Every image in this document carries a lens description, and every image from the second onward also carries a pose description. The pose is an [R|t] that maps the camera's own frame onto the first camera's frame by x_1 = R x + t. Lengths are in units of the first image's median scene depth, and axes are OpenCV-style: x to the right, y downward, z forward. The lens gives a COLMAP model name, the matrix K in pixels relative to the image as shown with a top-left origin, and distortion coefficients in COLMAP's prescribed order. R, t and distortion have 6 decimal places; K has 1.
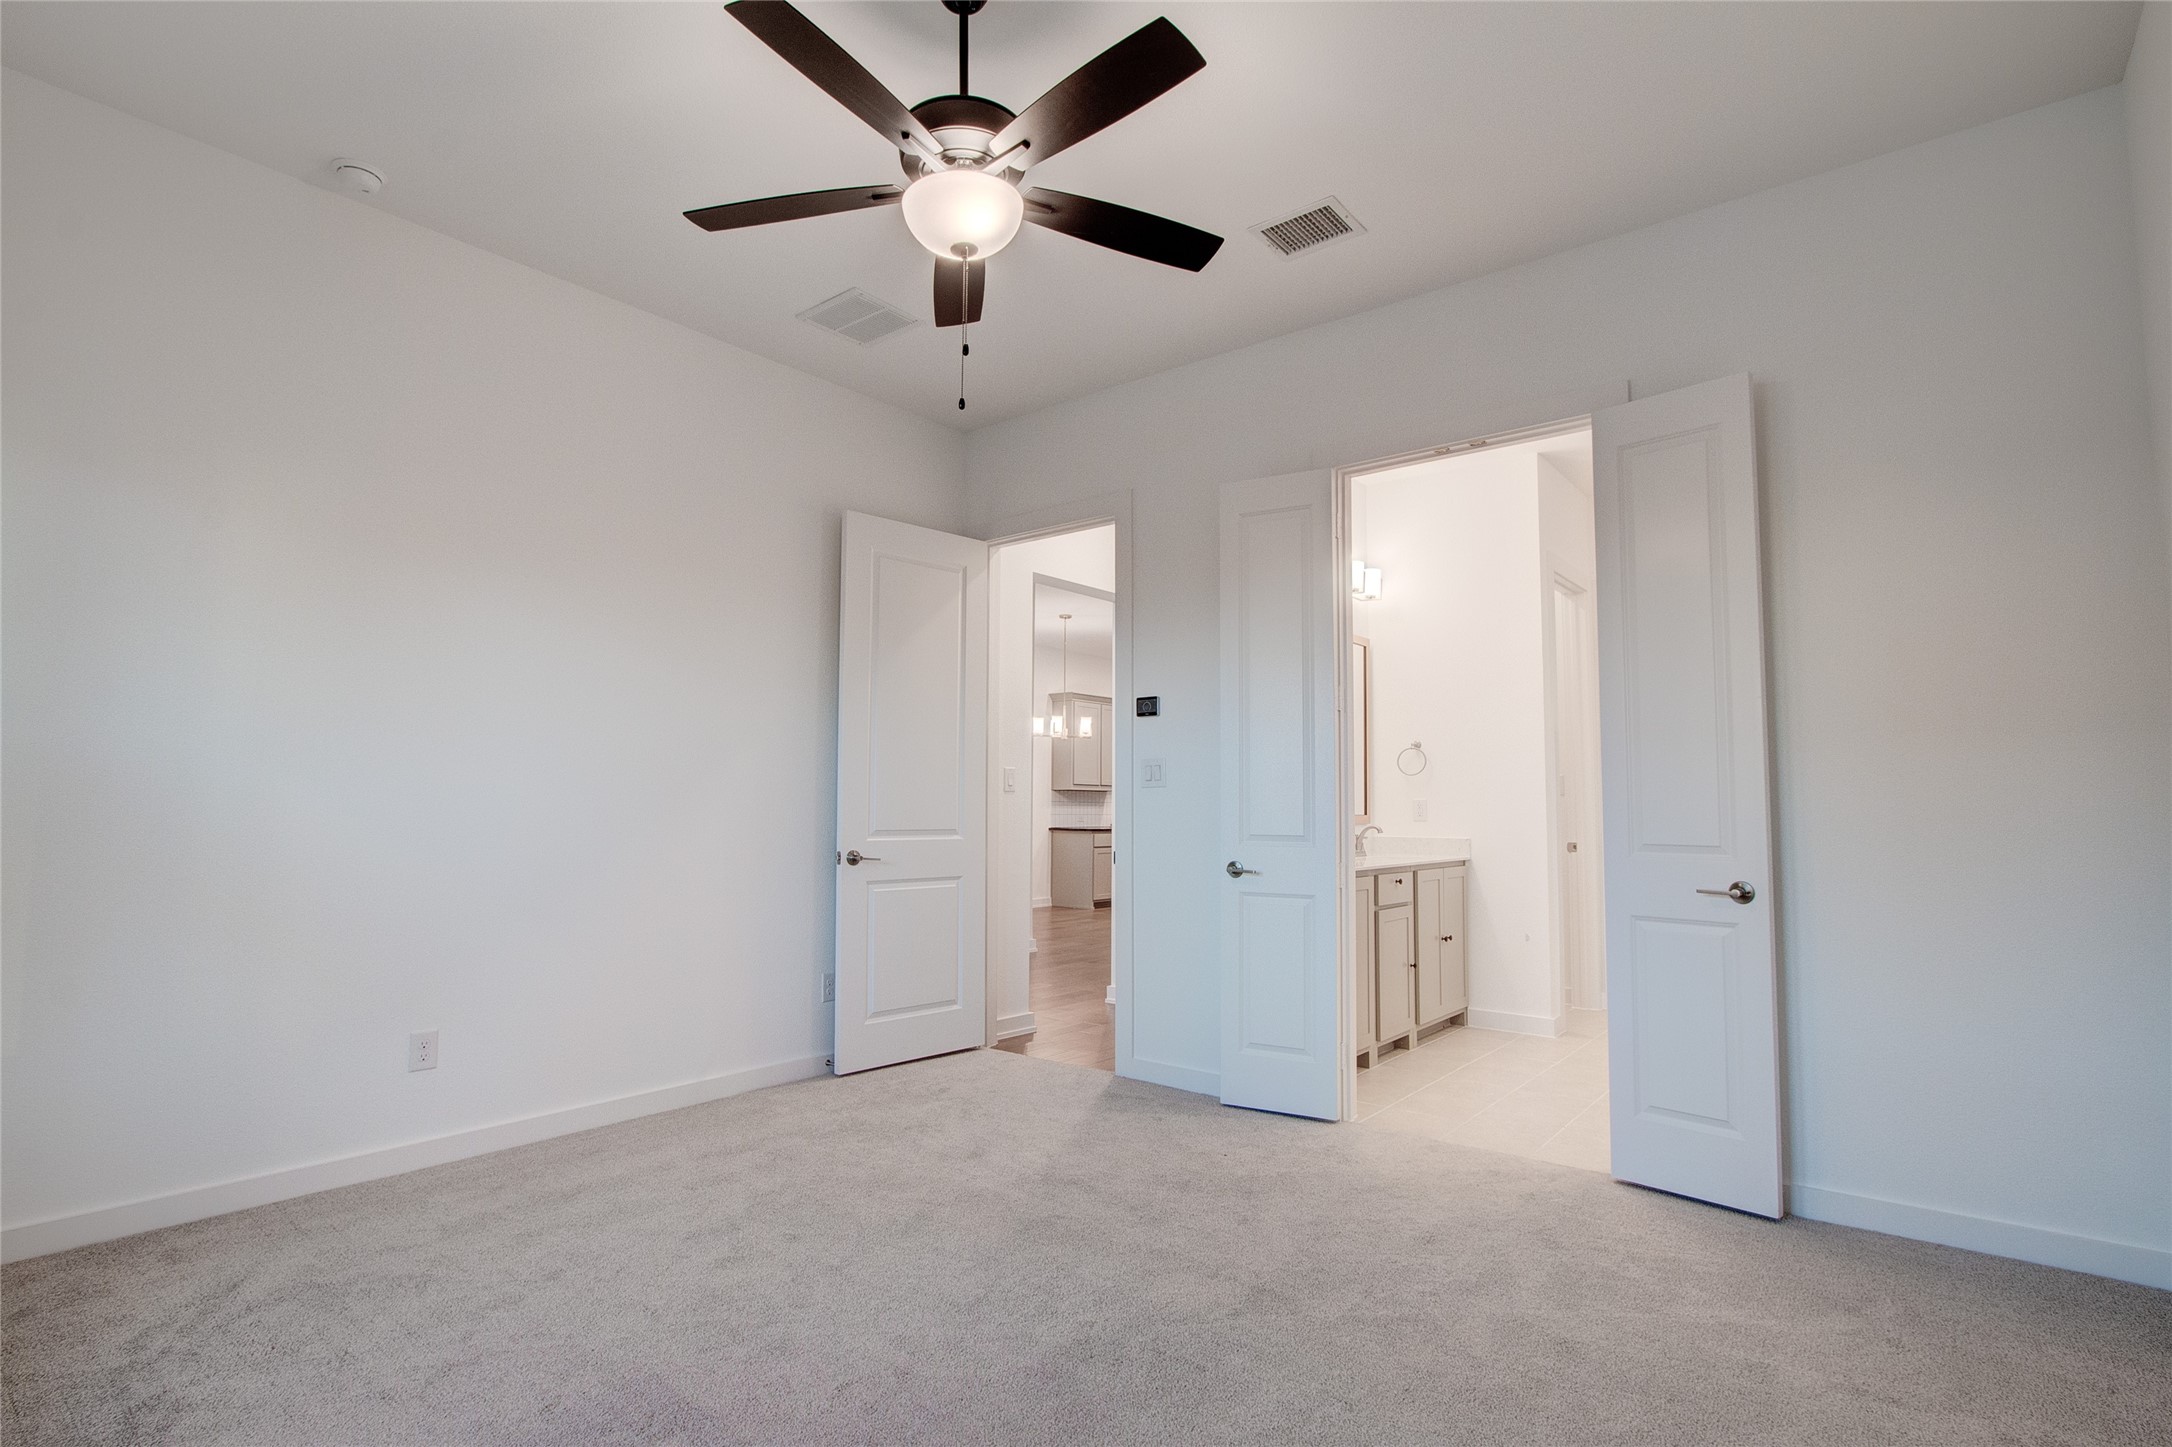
lens RADIAL K [[1079.7, 0, 1079.8], [0, 1079.7, 725.9], [0, 0, 1]] dist [-0.018036, 0.004289]
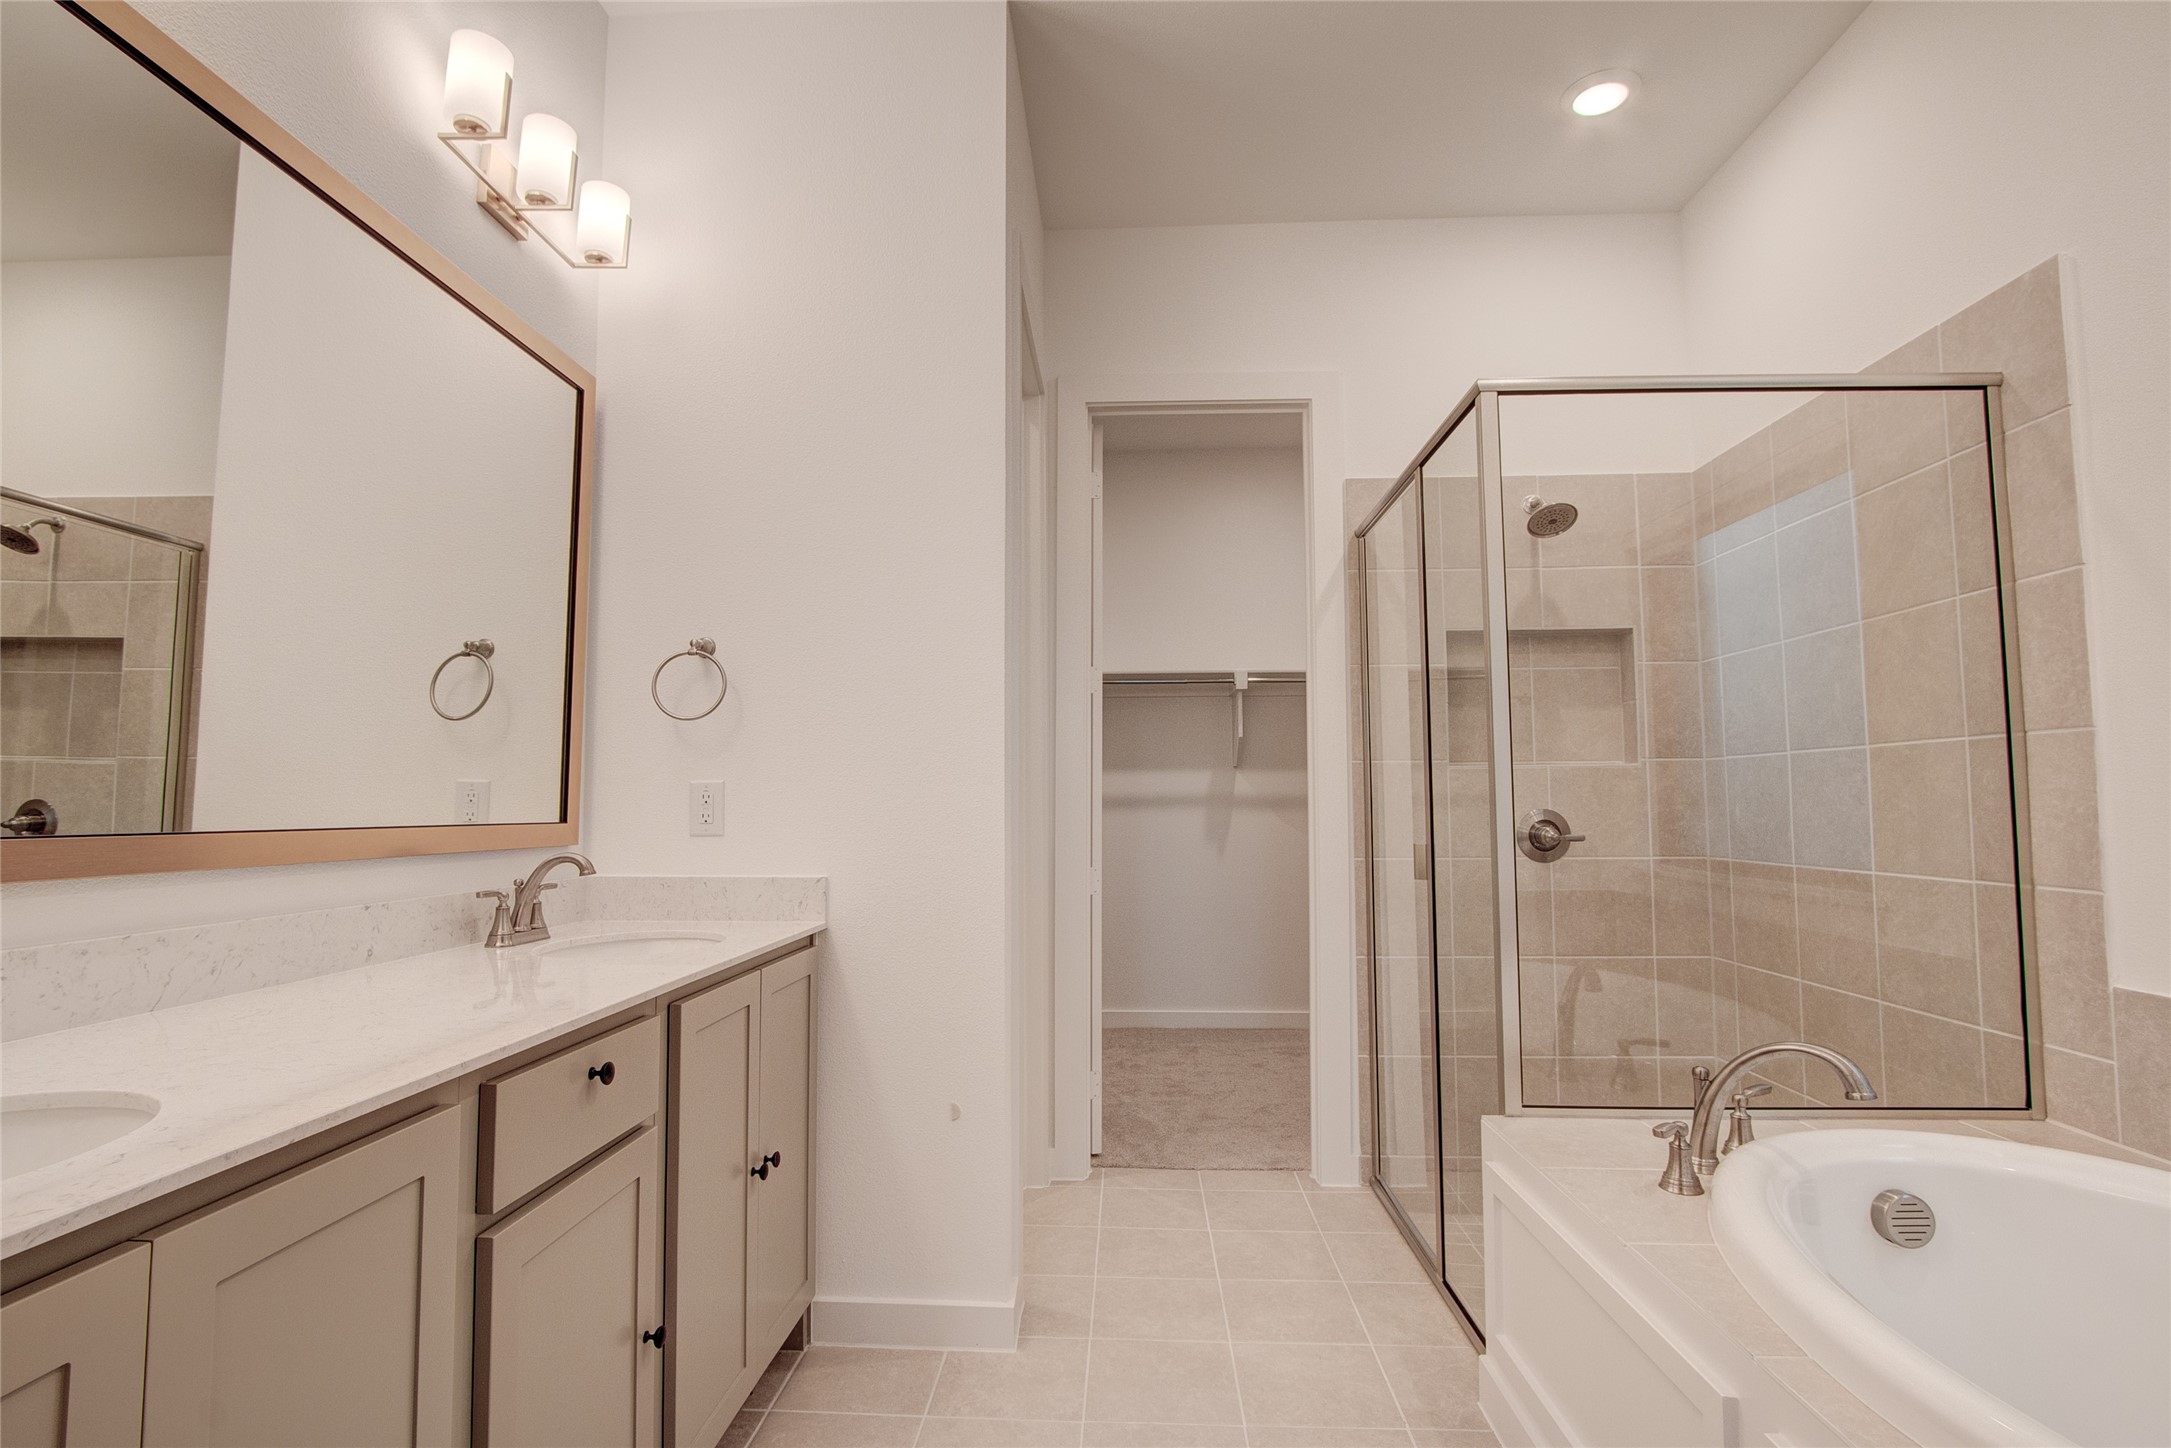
lens RADIAL K [[1079.2, 0, 1083.1], [0, 1079.2, 728.1], [0, 0, 1]] dist [-0.018036, 0.004289]
pose [[0.809398, 0.035361, 0.586195, 0.207838], [-0.032880, 0.999348, -0.014884, 0.053832], [-0.586339, -0.007227, 0.810034, 0.637345]]
